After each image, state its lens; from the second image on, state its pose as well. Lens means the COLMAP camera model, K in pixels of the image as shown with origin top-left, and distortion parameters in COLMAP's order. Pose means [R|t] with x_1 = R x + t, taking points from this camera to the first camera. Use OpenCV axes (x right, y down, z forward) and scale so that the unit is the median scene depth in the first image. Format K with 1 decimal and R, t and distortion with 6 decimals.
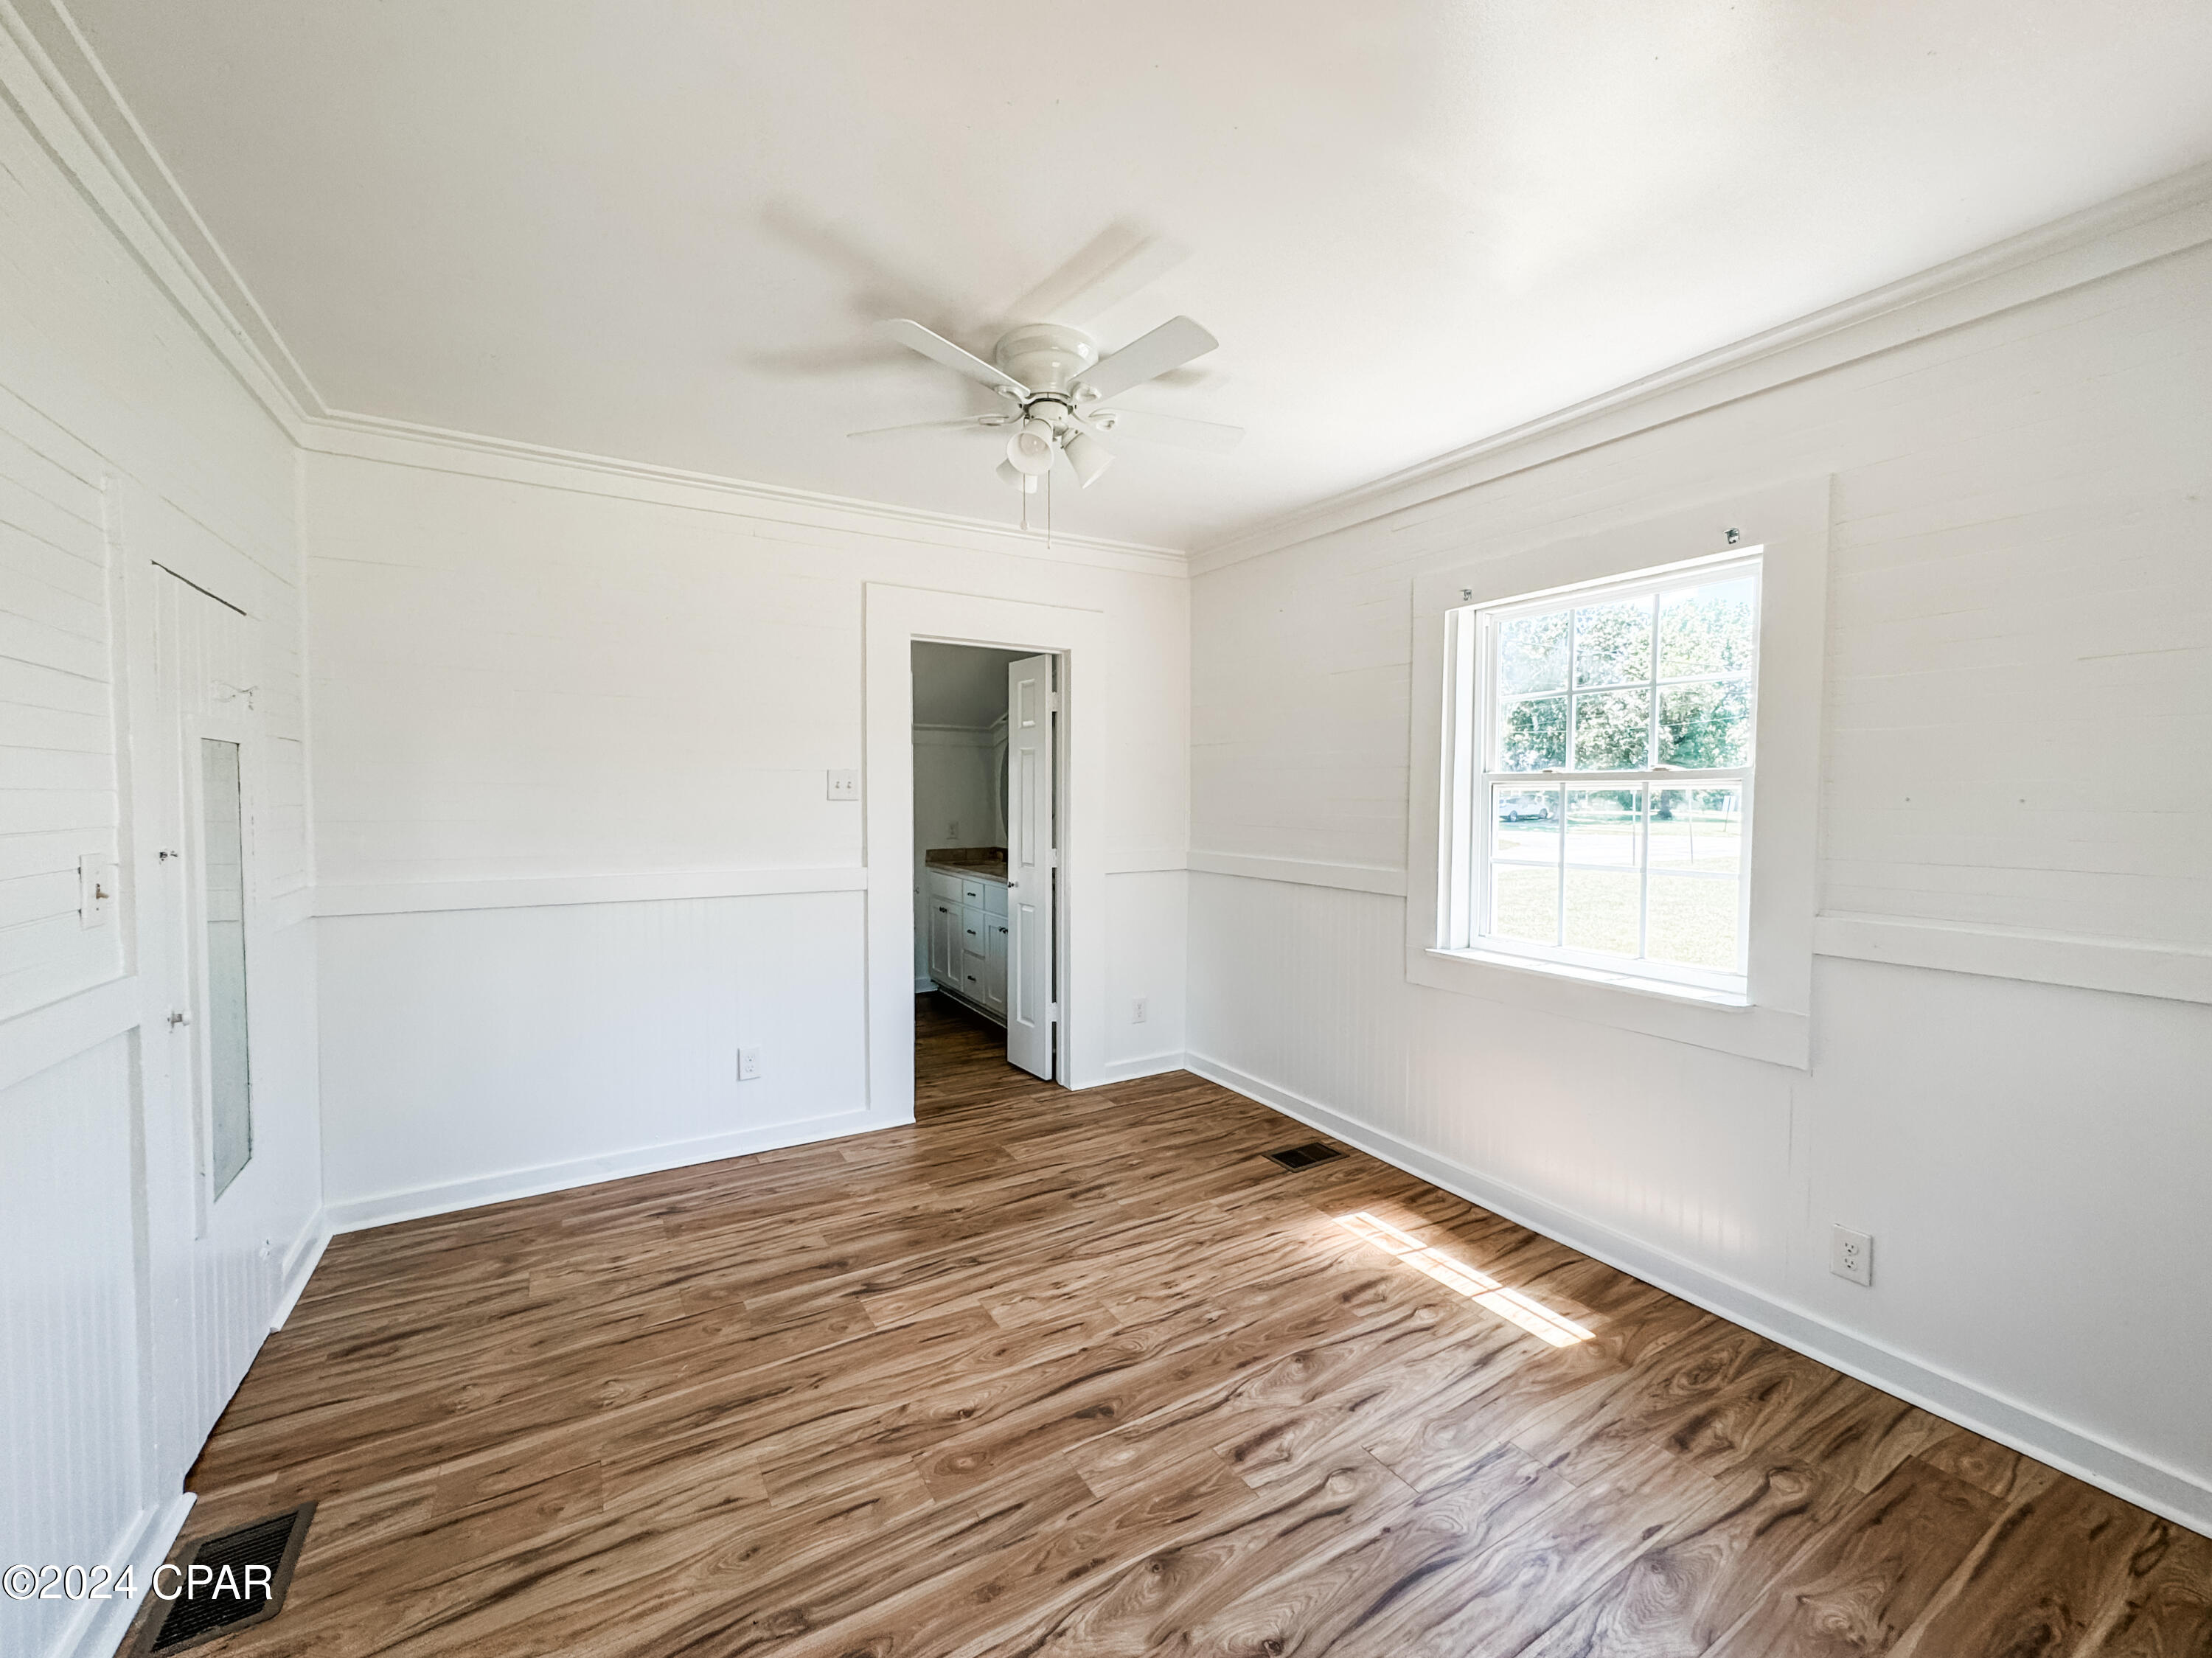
lens RADIAL K [[887.9, 0, 1109.6], [0, 887.9, 825.2], [0, 0, 1]] dist [0.003015, -0.000980]
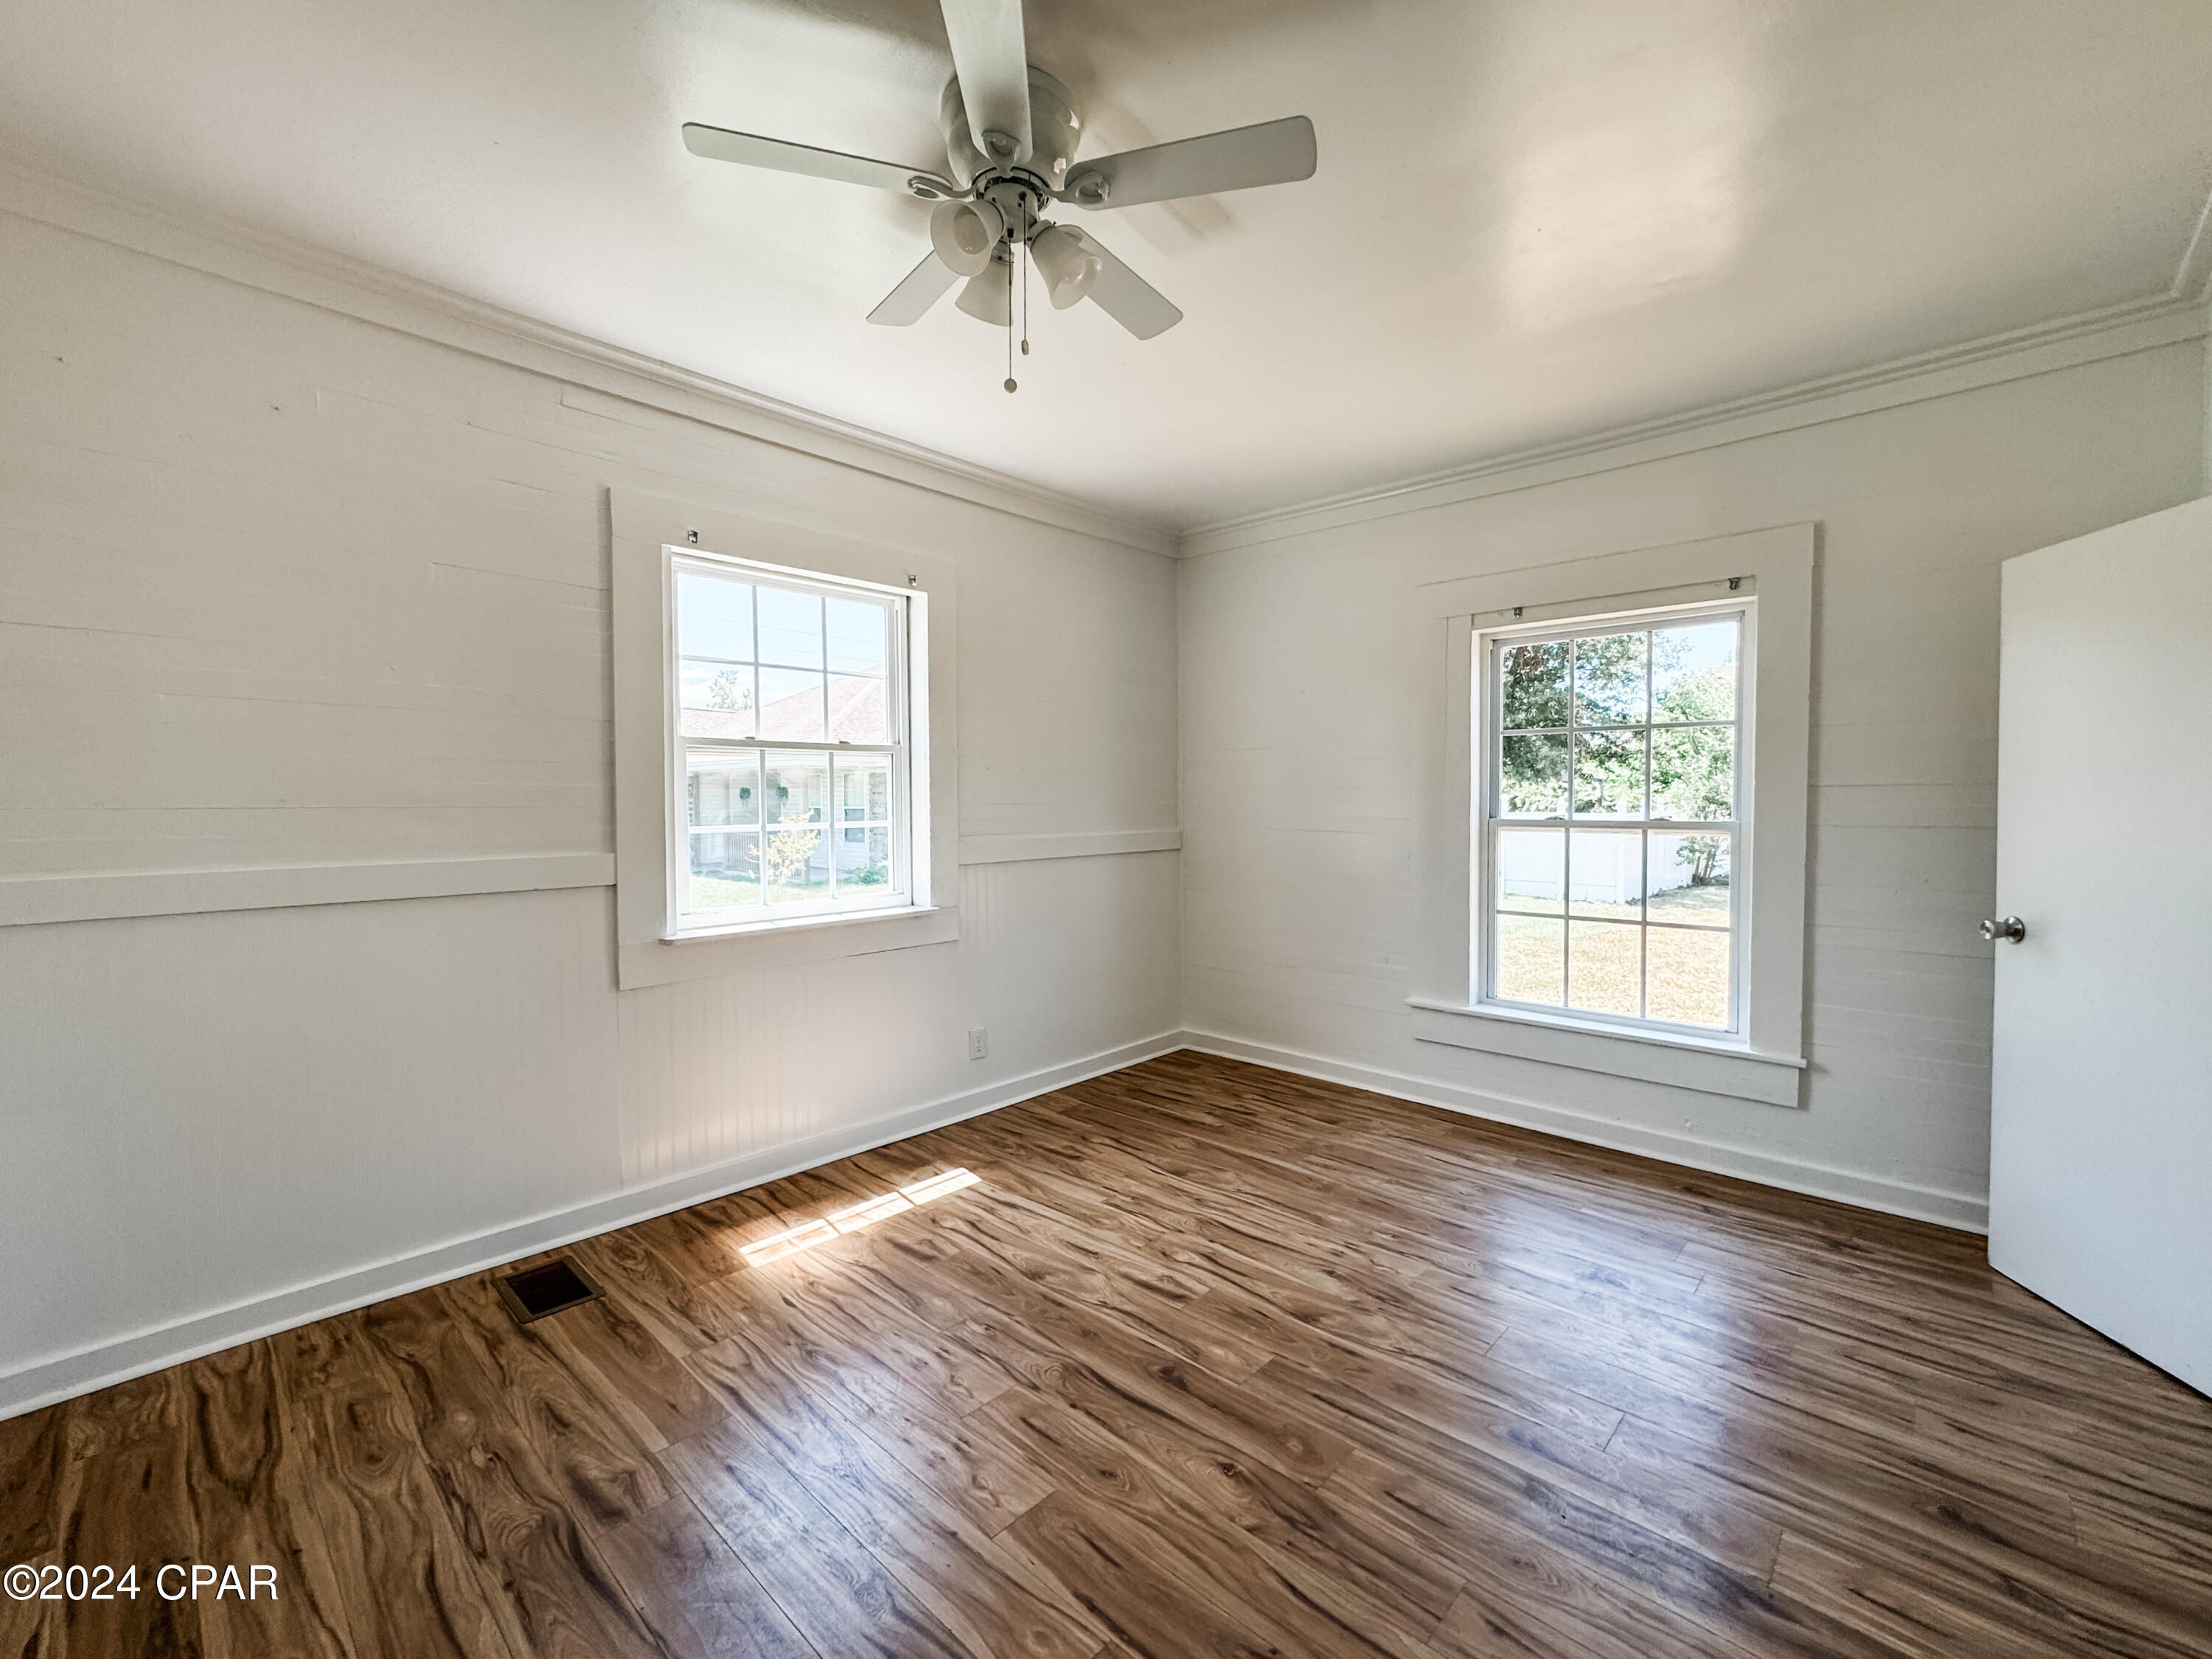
lens RADIAL K [[888.0, 0, 1120.5], [0, 888.0, 821.5], [0, 0, 1]] dist [0.003015, -0.000980]
pose [[-0.252486, -0.030257, 0.967127, -0.829775], [0.037248, 0.998466, 0.040961, 0.010790], [-0.966883, 0.046365, -0.250972, 1.143024]]
